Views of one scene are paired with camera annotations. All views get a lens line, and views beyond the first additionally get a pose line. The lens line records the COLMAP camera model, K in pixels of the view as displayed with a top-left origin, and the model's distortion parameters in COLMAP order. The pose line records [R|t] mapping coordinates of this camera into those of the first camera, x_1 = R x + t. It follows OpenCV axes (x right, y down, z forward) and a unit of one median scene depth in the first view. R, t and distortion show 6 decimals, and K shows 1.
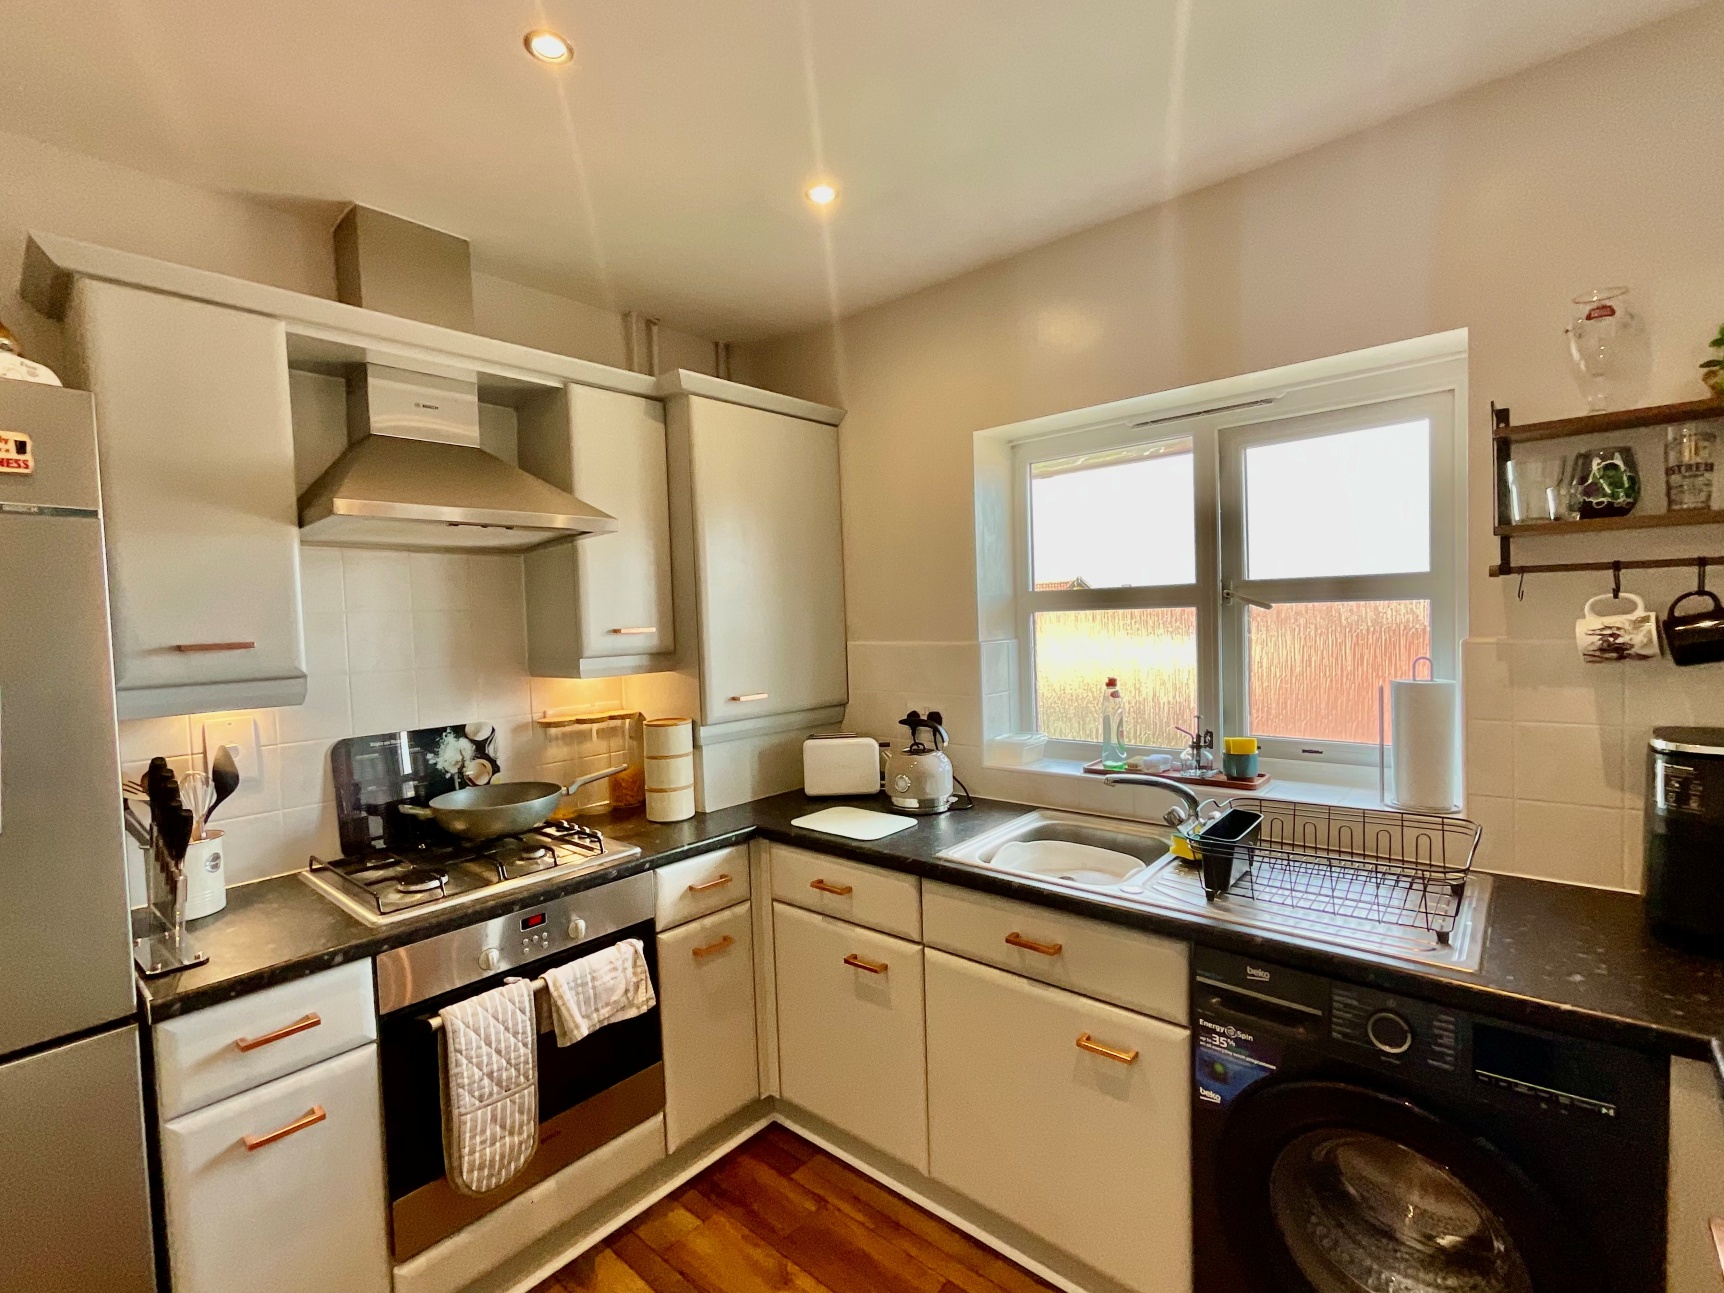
lens RADIAL K [[787.3, 0, 866.2], [0, 787.3, 643.3], [0, 0, 1]] dist [-0.000030, 0.010938]
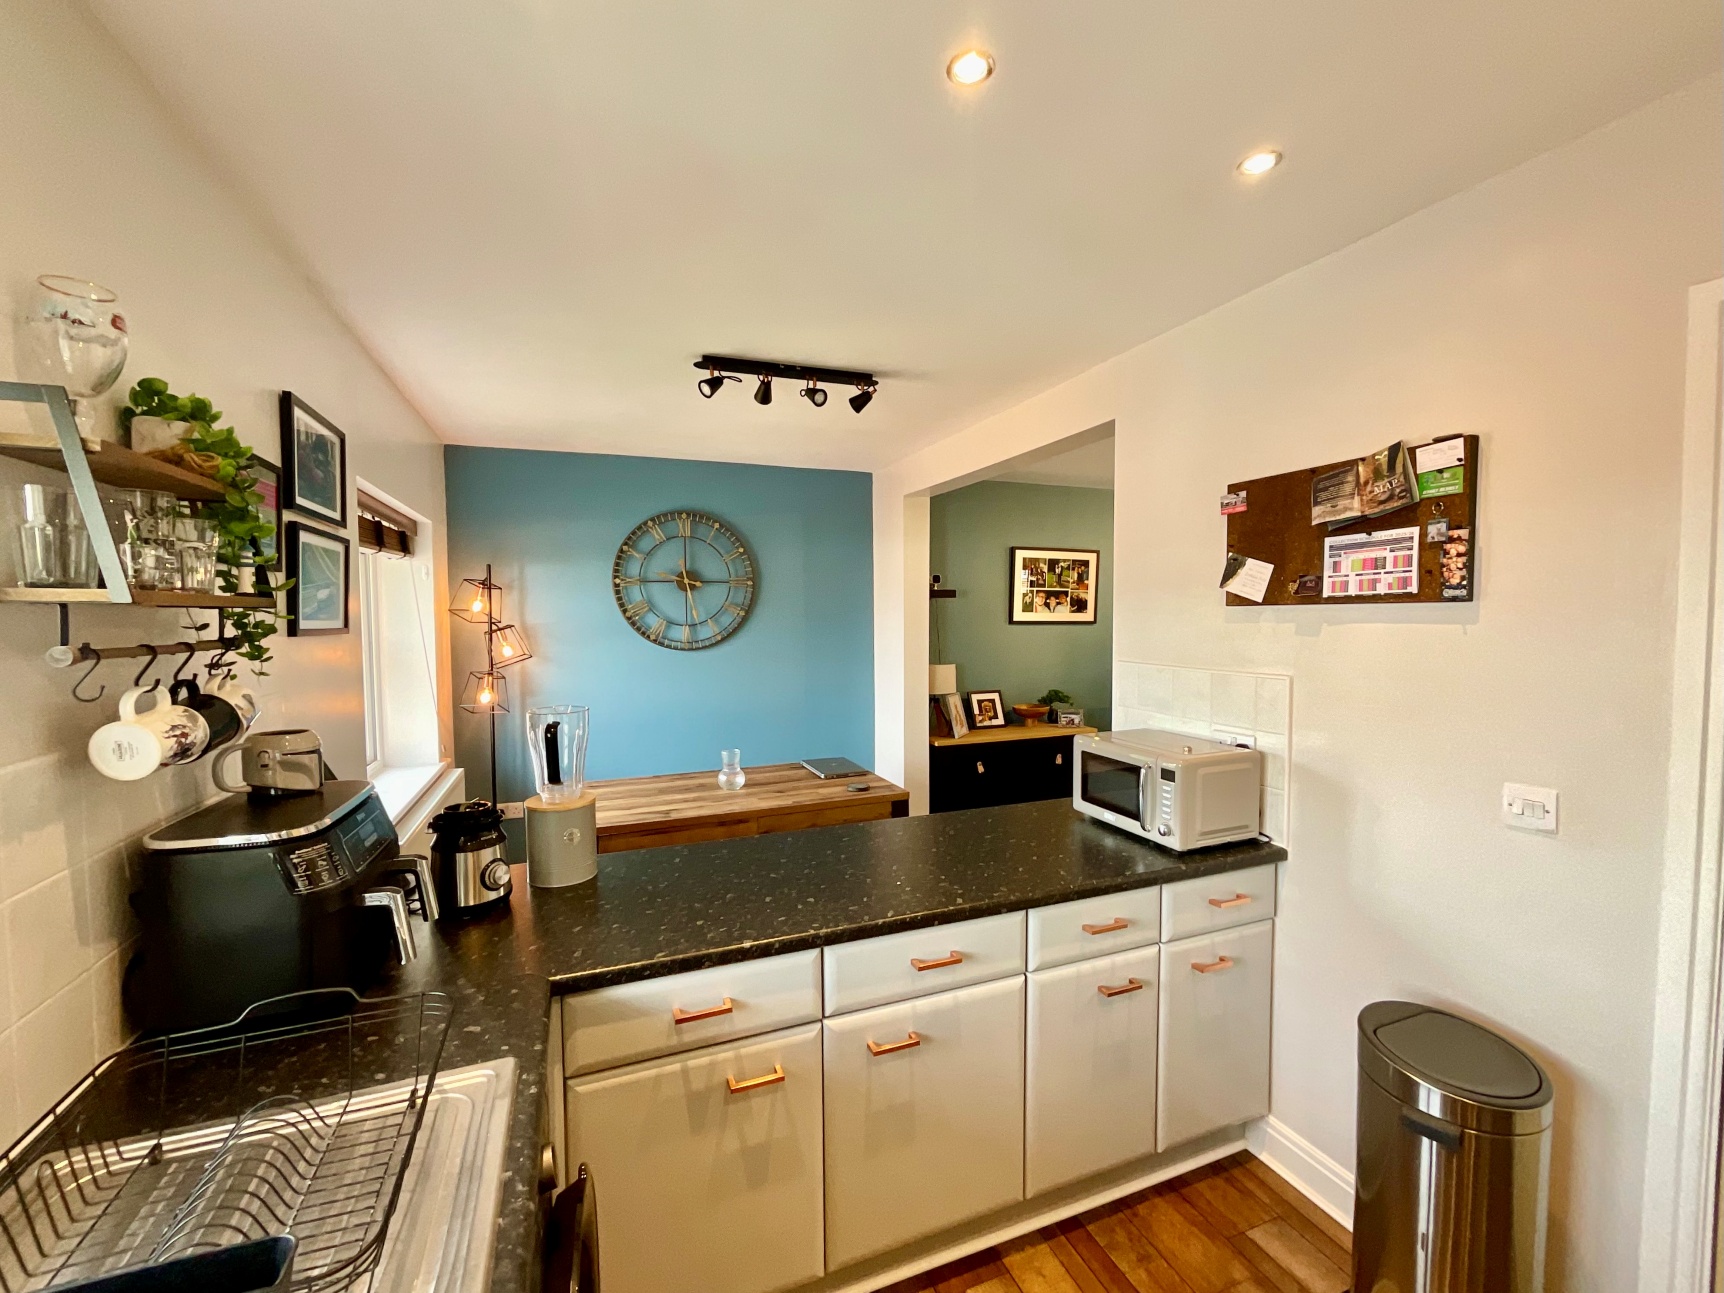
lens RADIAL K [[713.7, 0, 847.4], [0, 713.7, 649.0], [0, 0, 1]] dist [0.002236, 0.000199]
pose [[-0.873005, 0.018548, 0.487358, -0.019339], [0.057016, 0.996306, 0.064216, -0.079598], [-0.484366, 0.083848, -0.870838, 0.968173]]
